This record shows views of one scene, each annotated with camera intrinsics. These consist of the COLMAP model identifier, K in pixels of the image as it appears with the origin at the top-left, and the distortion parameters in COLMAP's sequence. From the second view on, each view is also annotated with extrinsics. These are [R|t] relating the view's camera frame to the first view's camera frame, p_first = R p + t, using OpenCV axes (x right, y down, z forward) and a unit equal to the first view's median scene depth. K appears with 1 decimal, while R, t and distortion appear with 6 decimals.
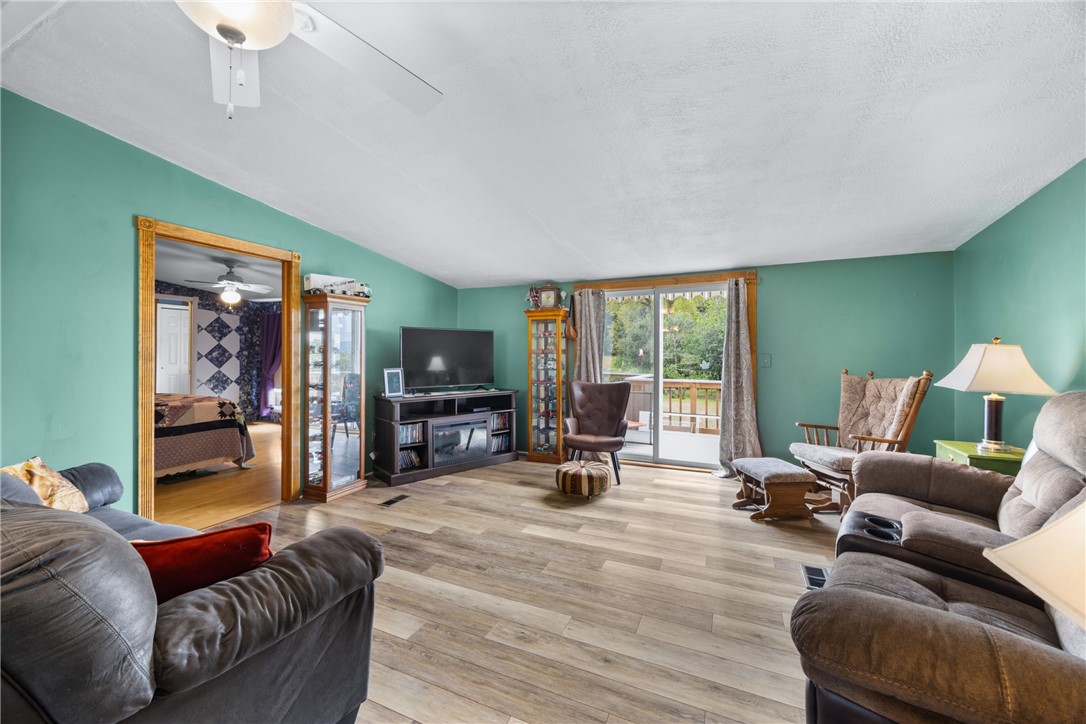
lens RADIAL K [[423.8, 0, 544.7], [0, 423.8, 356.0], [0, 0, 1]] dist [-0.001320, -0.000240]
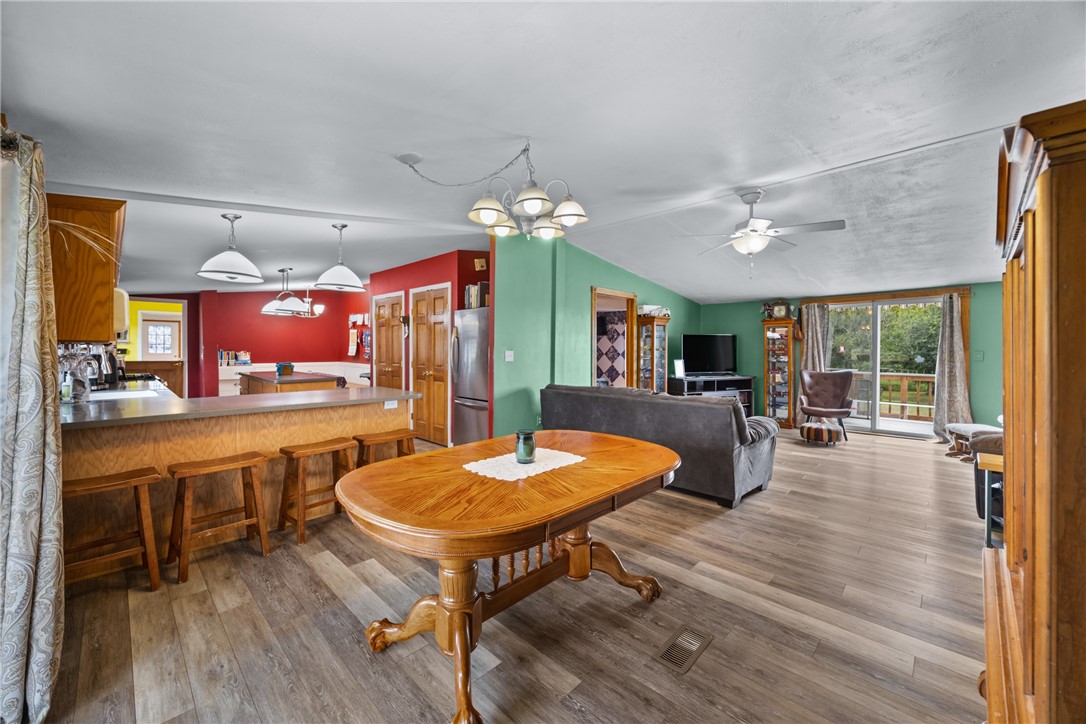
lens RADIAL K [[423.8, 0, 540.9], [0, 423.8, 355.0], [0, 0, 1]] dist [-0.001320, -0.000240]
pose [[0.939333, 0.002909, -0.342993, -0.291792], [-0.000567, 0.999976, 0.006926, -0.000031], [0.343005, -0.006311, 0.939312, -0.672555]]
